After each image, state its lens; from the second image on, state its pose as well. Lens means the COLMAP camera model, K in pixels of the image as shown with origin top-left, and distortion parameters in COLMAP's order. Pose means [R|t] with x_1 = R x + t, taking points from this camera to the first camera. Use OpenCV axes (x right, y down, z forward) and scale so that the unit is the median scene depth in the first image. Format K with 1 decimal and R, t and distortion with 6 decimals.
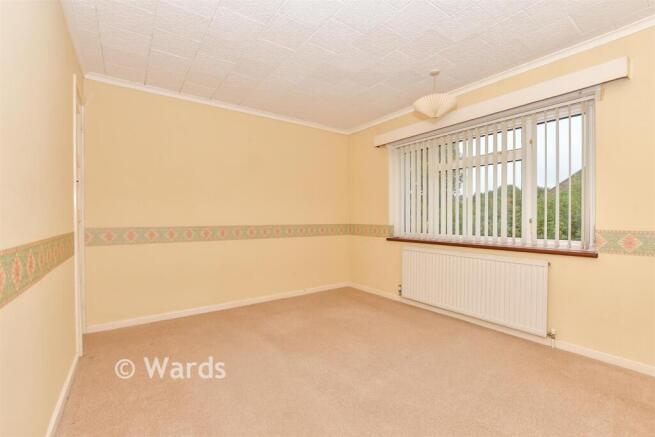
lens RADIAL K [[287.6, 0, 328.8], [0, 287.6, 219.6], [0, 0, 1]] dist [-0.009838, 0.000578]
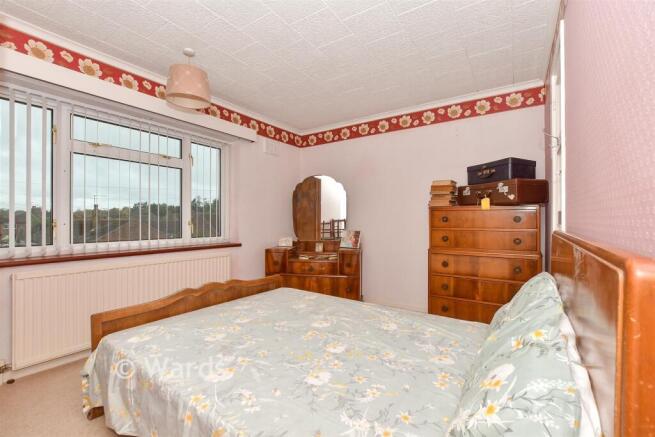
lens RADIAL K [[287.6, 0, 333.8], [0, 287.6, 219.3], [0, 0, 1]] dist [-0.009838, 0.000578]
pose [[-0.353856, 0.003108, 0.935295, -0.497693], [0.003908, 0.999991, -0.001845, -0.006765], [-0.935292, 0.003002, -0.353865, 0.721939]]
